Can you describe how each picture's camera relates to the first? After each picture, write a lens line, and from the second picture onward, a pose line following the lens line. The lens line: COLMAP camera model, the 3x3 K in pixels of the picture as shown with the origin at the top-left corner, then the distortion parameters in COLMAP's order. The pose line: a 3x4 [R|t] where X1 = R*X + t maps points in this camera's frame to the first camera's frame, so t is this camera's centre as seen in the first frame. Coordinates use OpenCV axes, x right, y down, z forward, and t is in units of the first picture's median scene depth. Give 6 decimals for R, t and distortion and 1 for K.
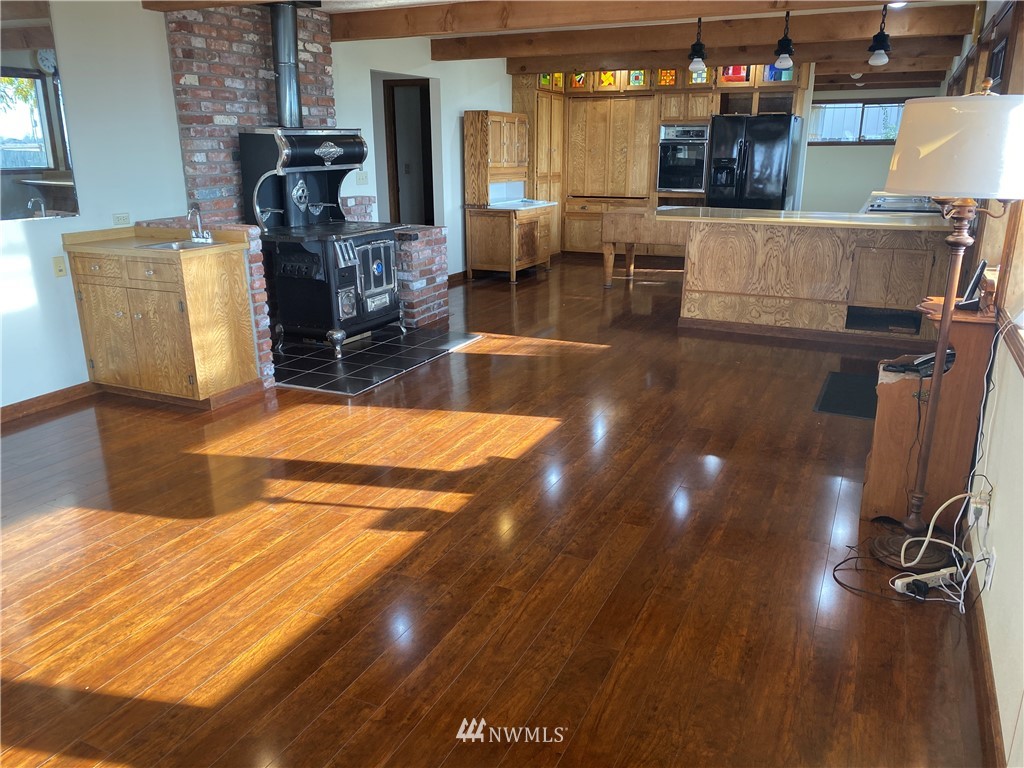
lens RADIAL K [[777.2, 0, 514.0], [0, 777.2, 382.7], [0, 0, 1]] dist [0.037020, -0.006894]
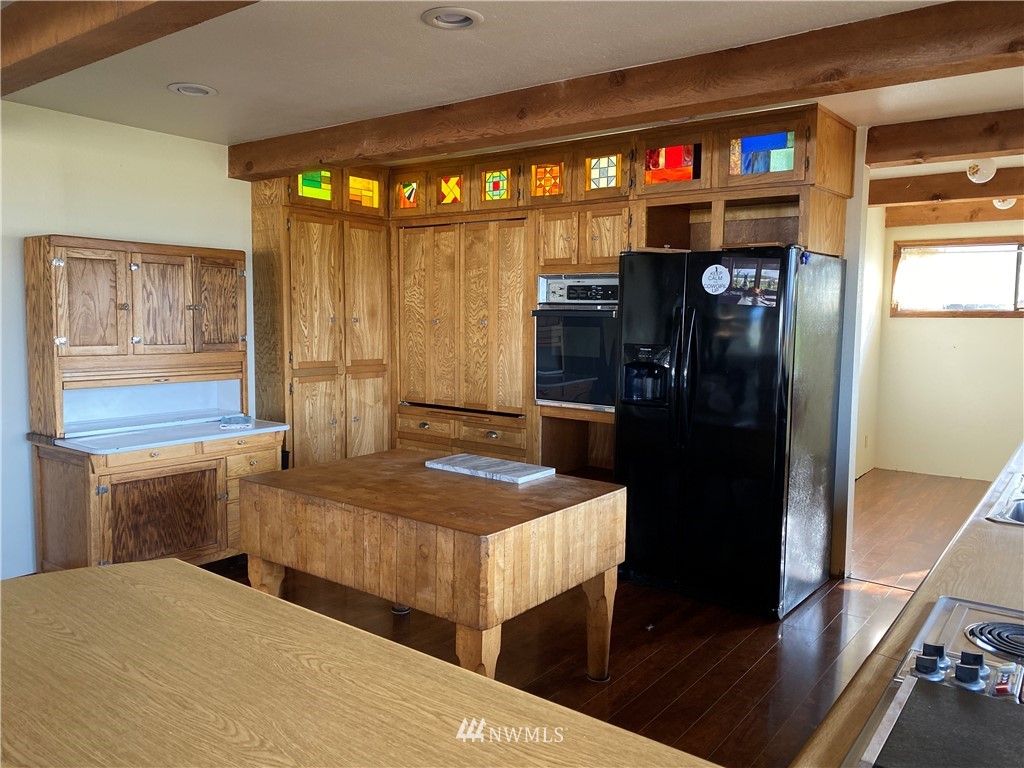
lens RADIAL K [[777.2, 0, 486.1], [0, 777.2, 418.0], [0, 0, 1]] dist [0.037020, -0.006894]
pose [[0.976595, 0.037908, -0.211721, 0.262825], [-0.070642, 0.986272, -0.149257, -0.165754], [0.203156, 0.160720, 0.965866, 0.535624]]
